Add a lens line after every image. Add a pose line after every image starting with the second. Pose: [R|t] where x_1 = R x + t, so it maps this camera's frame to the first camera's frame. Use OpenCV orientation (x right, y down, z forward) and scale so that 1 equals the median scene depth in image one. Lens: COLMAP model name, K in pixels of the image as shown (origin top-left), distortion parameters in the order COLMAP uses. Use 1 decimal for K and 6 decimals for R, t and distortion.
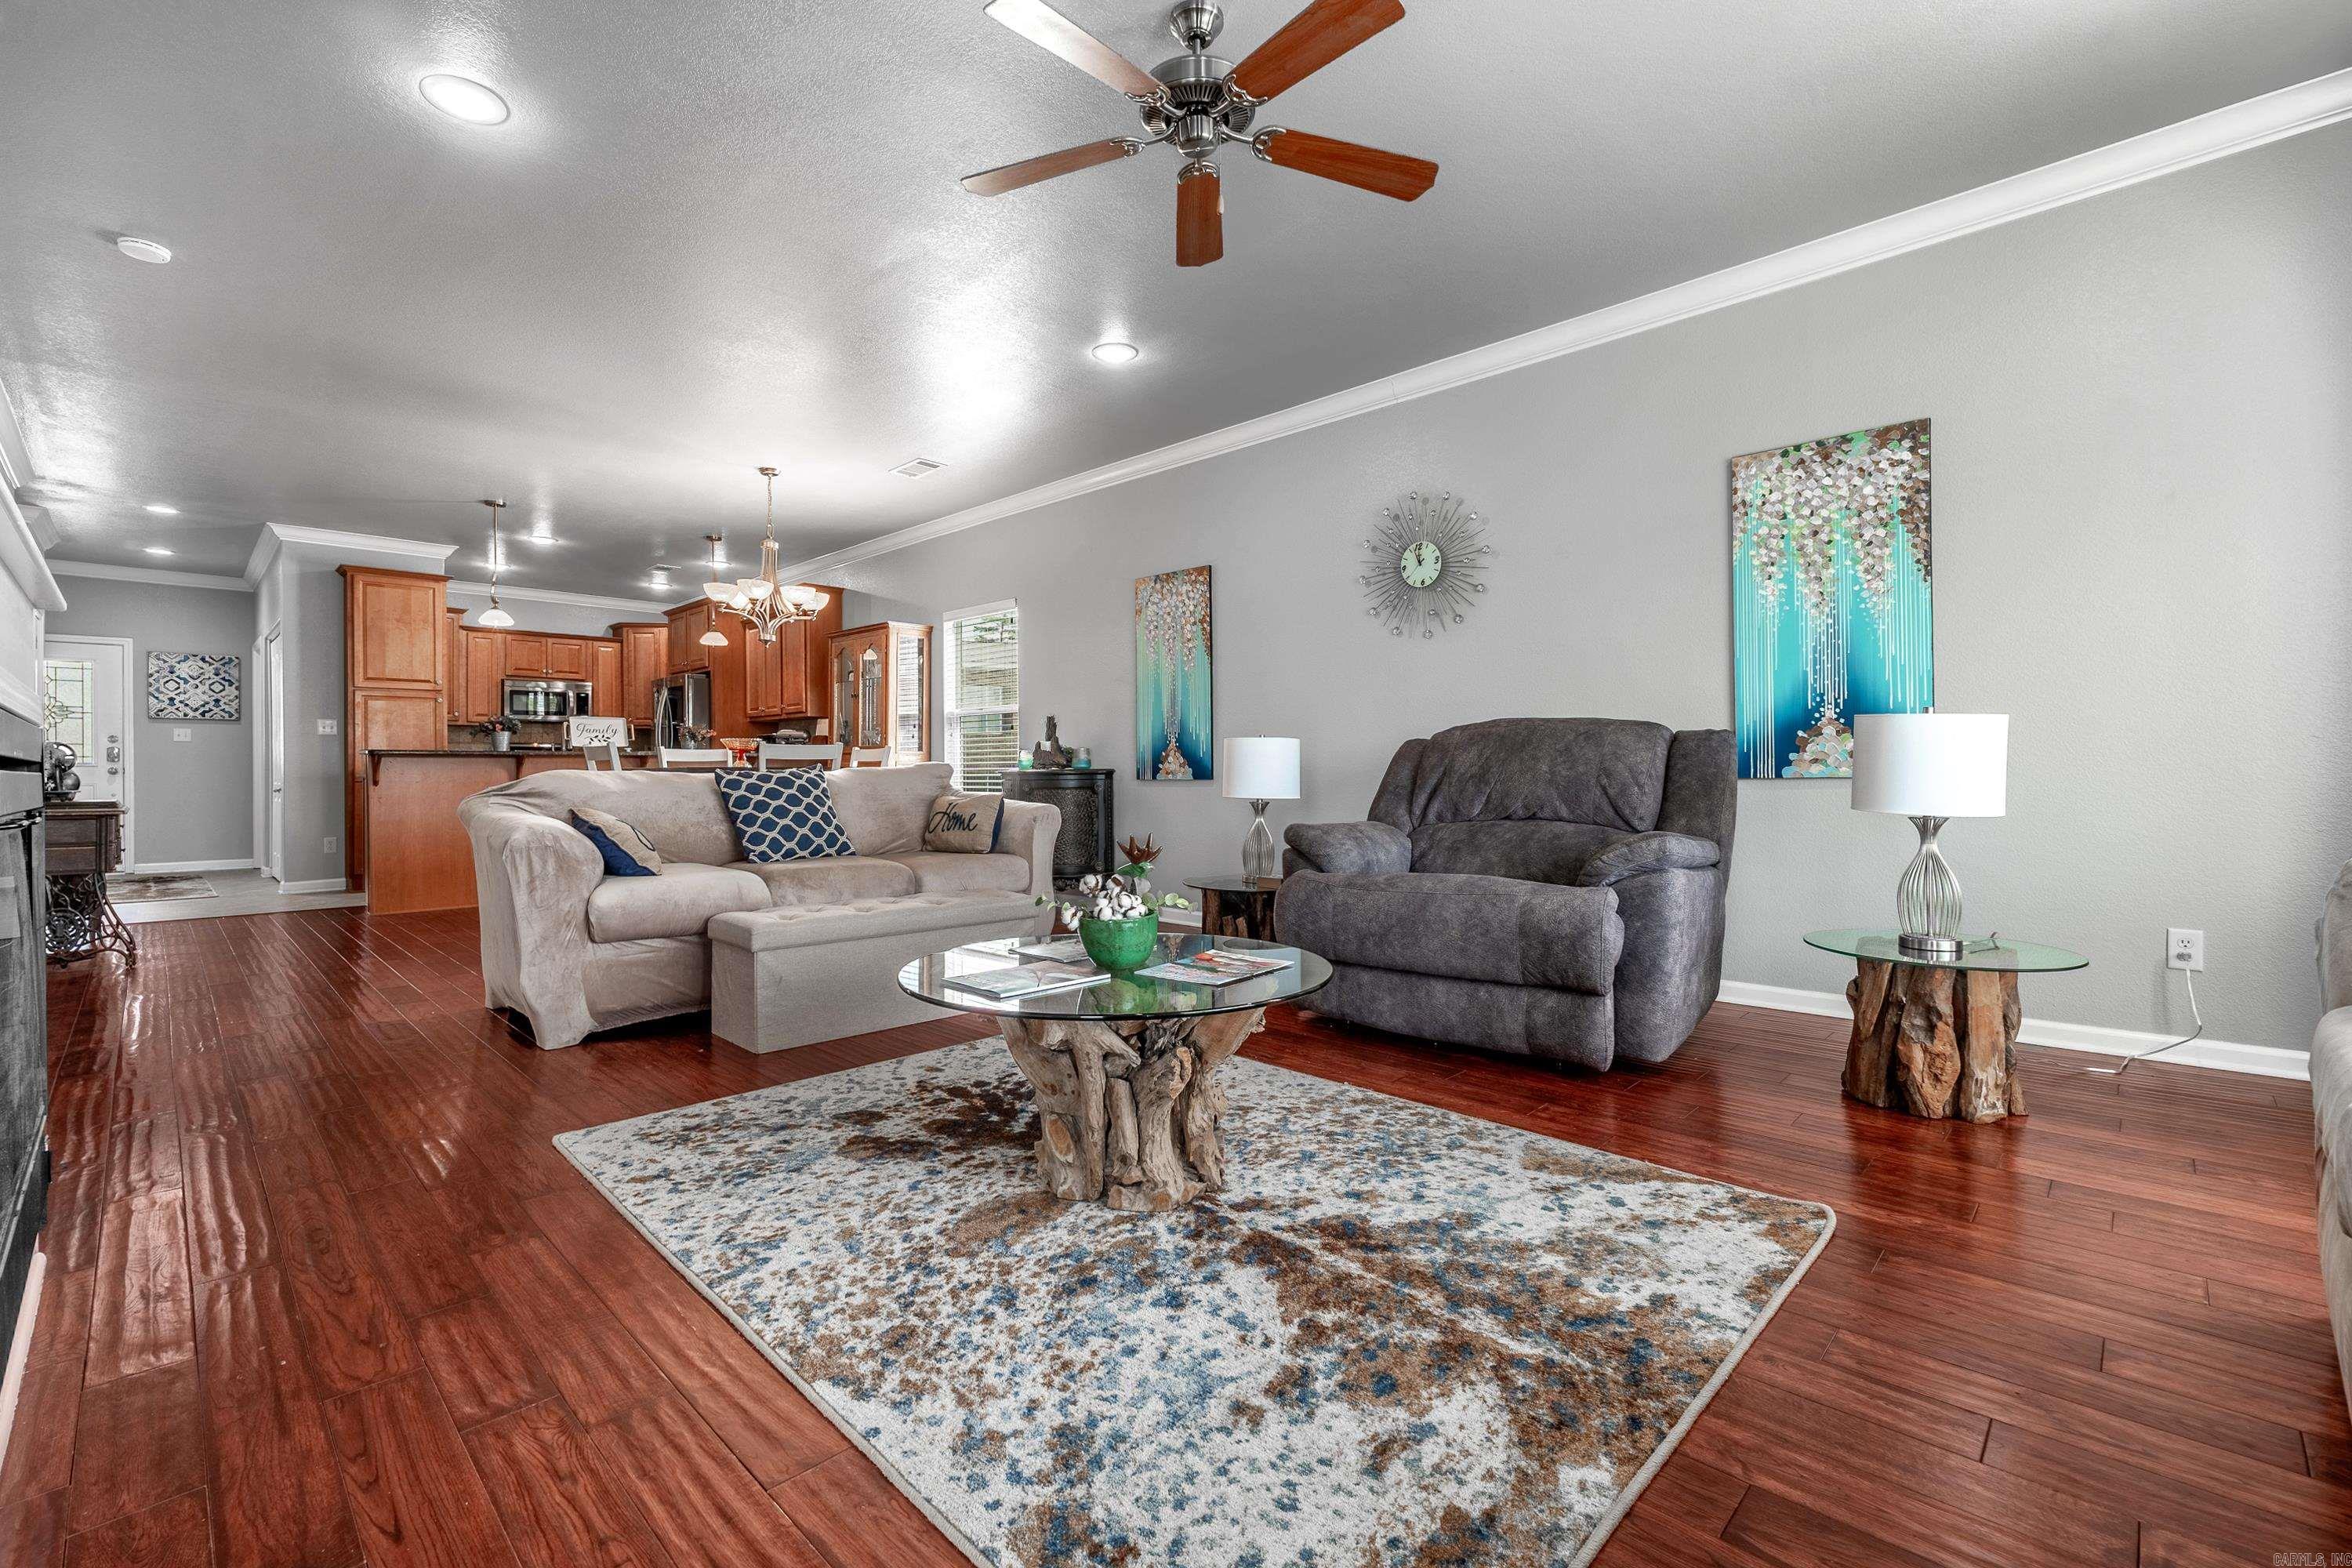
lens RADIAL K [[984.6, 0, 1176.0], [0, 984.6, 784.0], [0, 0, 1]] dist [-0.003854, -0.000214]
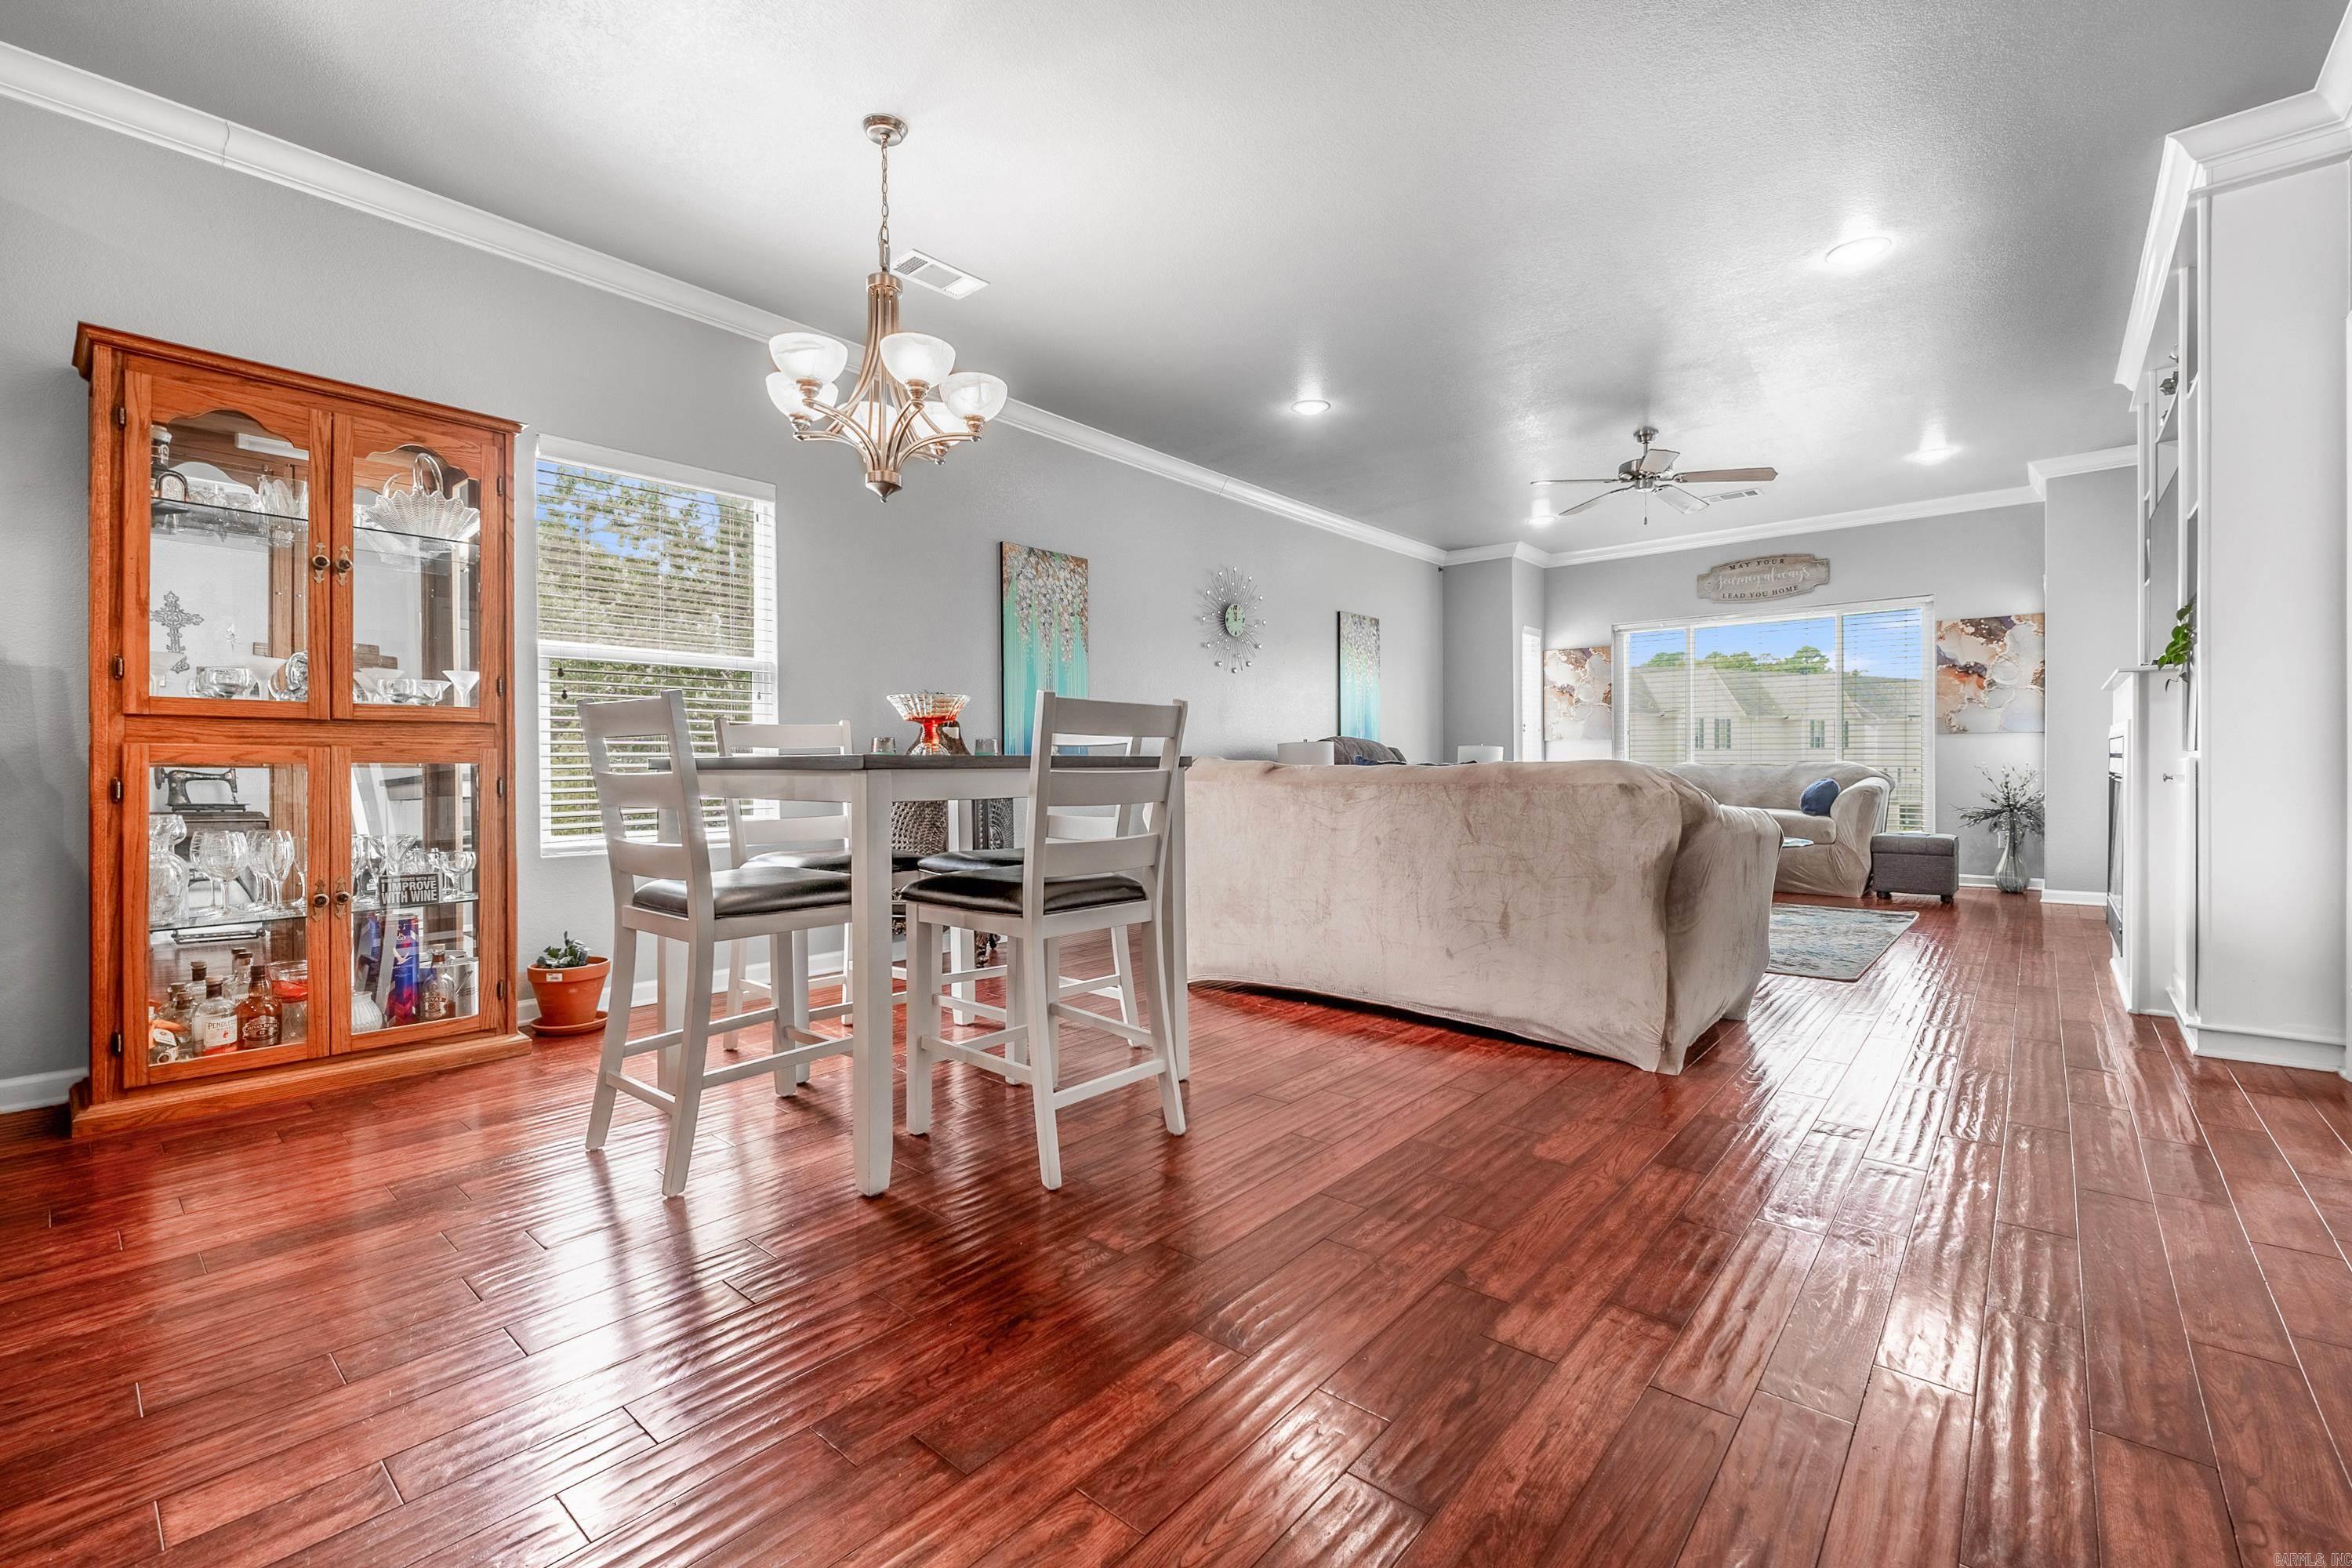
lens RADIAL K [[1013.9, 0, 1191.8], [0, 1013.9, 777.8], [0, 0, 1]] dist [-0.005571, 0.000207]
pose [[-0.045403, -0.001600, 0.998967, -2.360538], [0.020947, 0.999777, 0.002554, -0.015185], [-0.998749, 0.021041, -0.045359, 2.294454]]
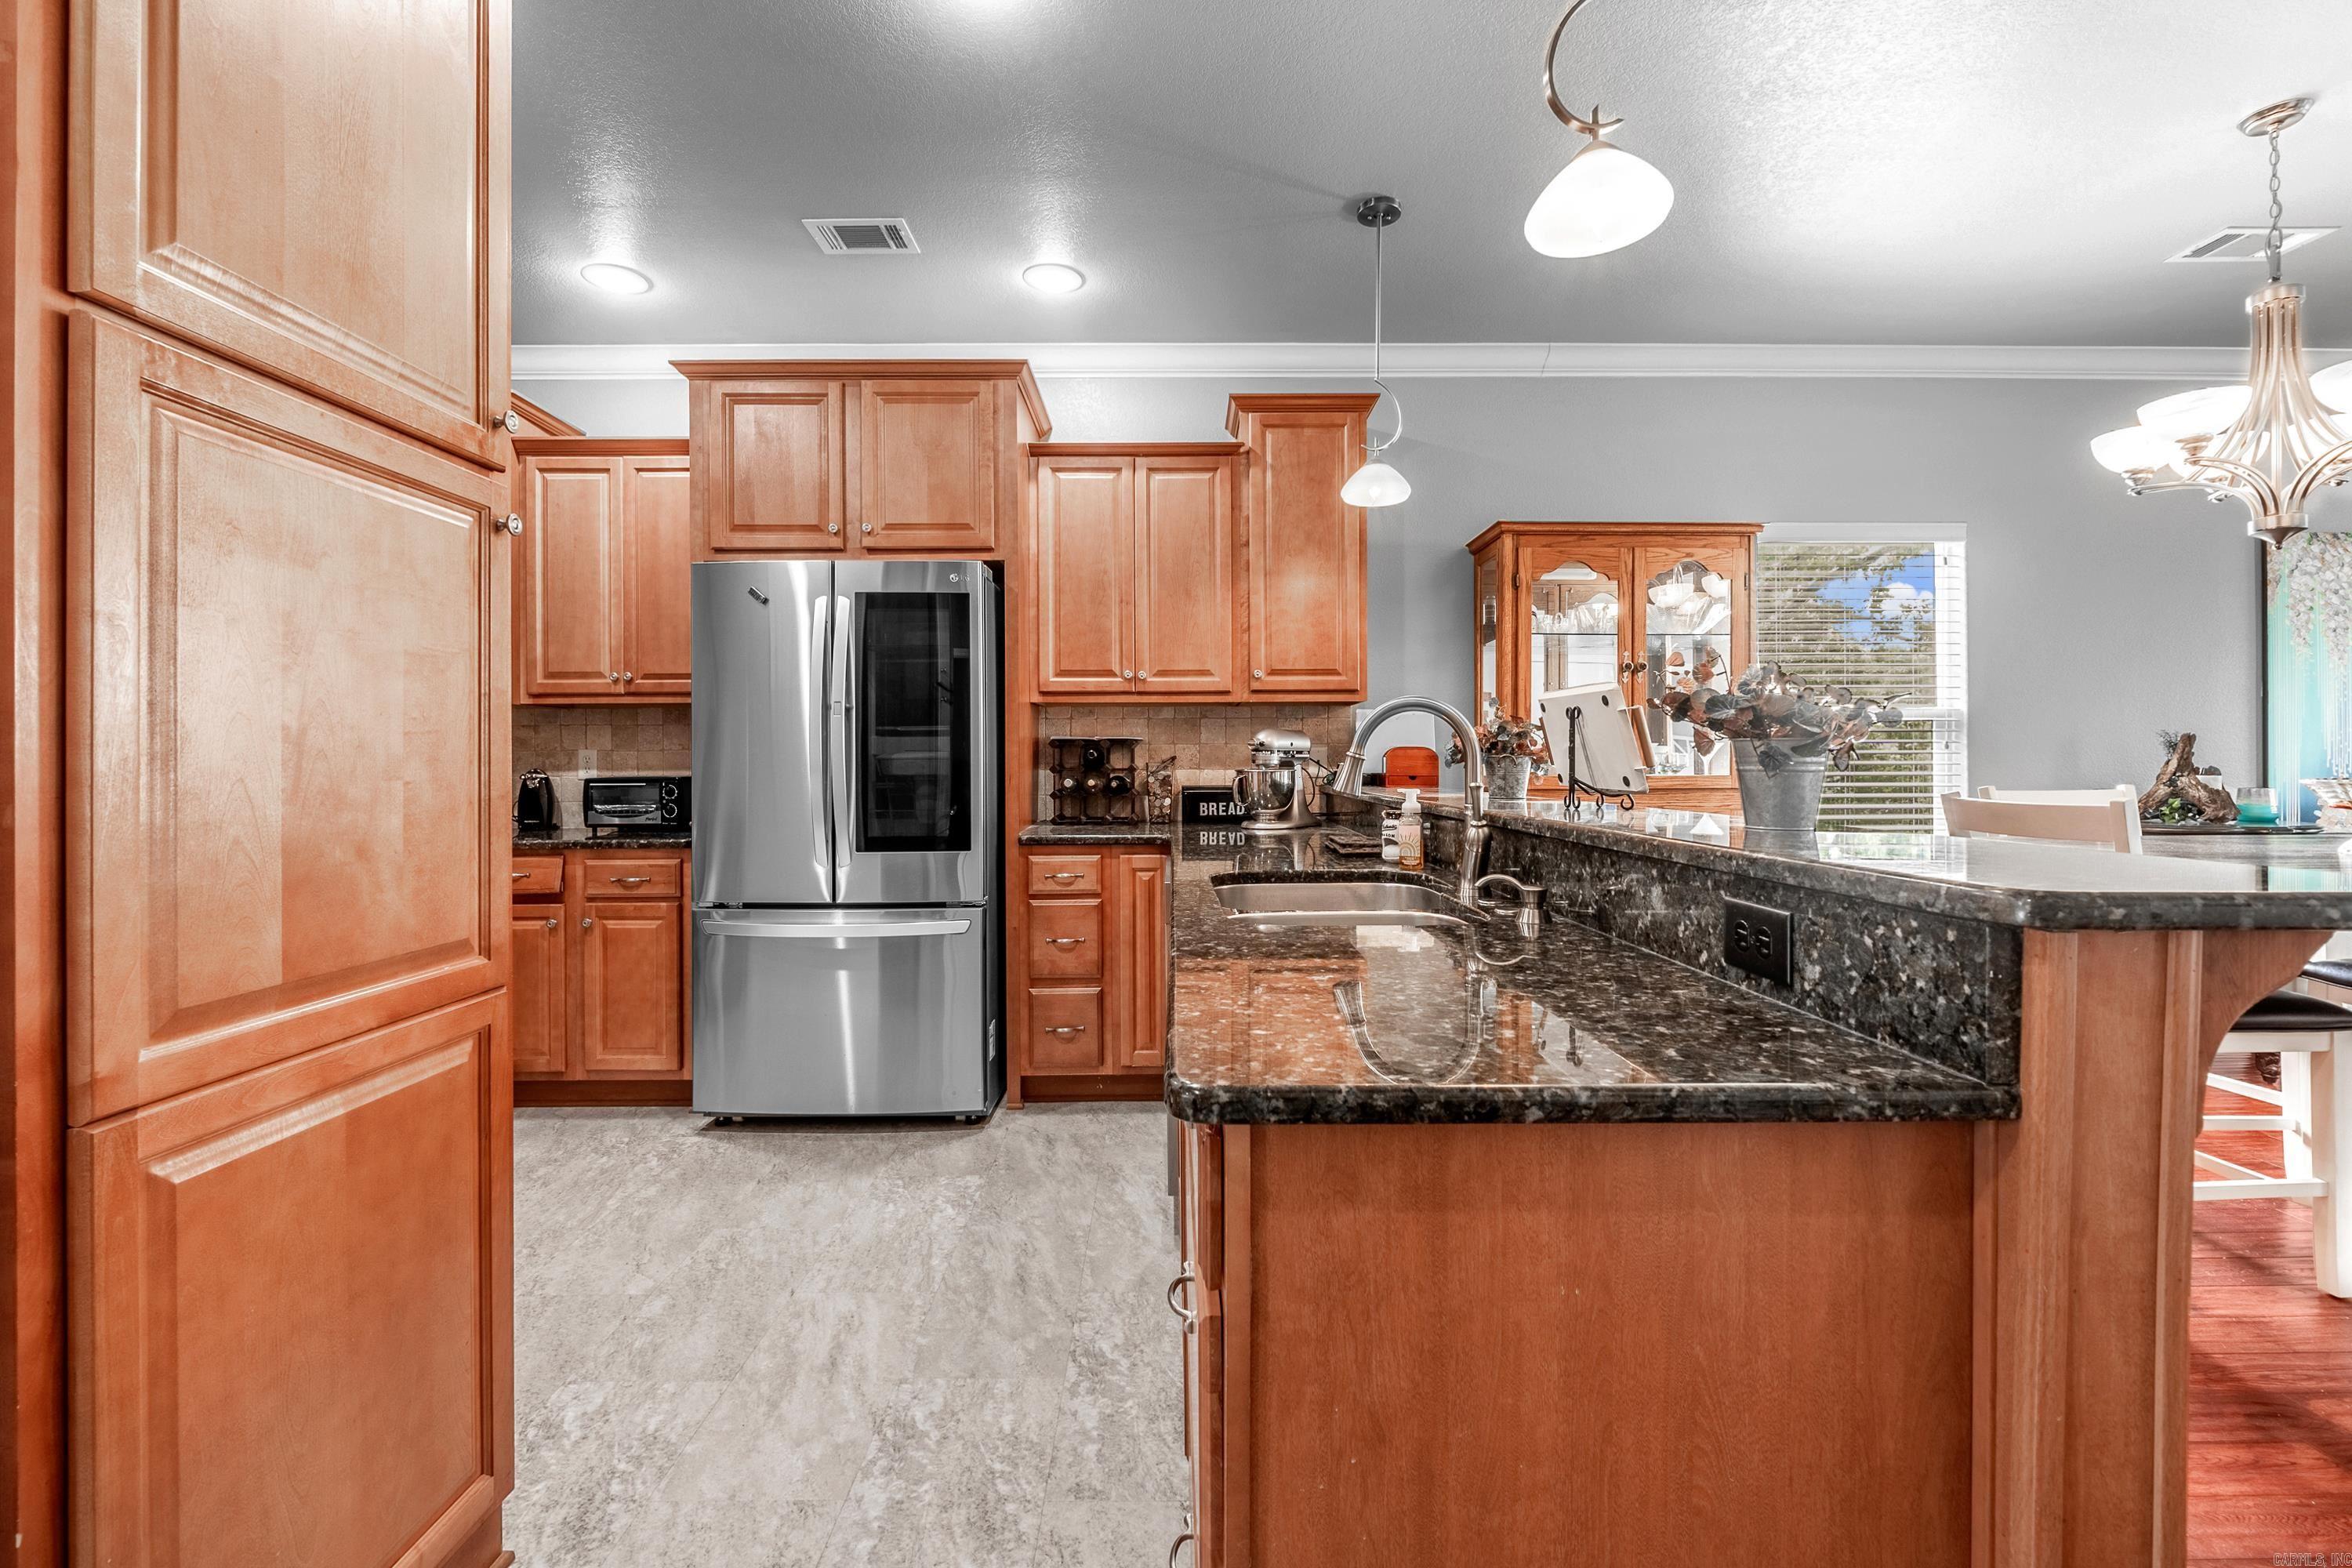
lens RADIAL K [[992.4, 0, 1185.0], [0, 992.4, 759.0], [0, 0, 1]] dist [-0.005266, -0.000630]
pose [[0.719459, 0.005869, 0.694511, -2.638028], [0.009231, 0.999795, -0.018011, -0.132715], [-0.694474, 0.019369, 0.719257, 2.662676]]
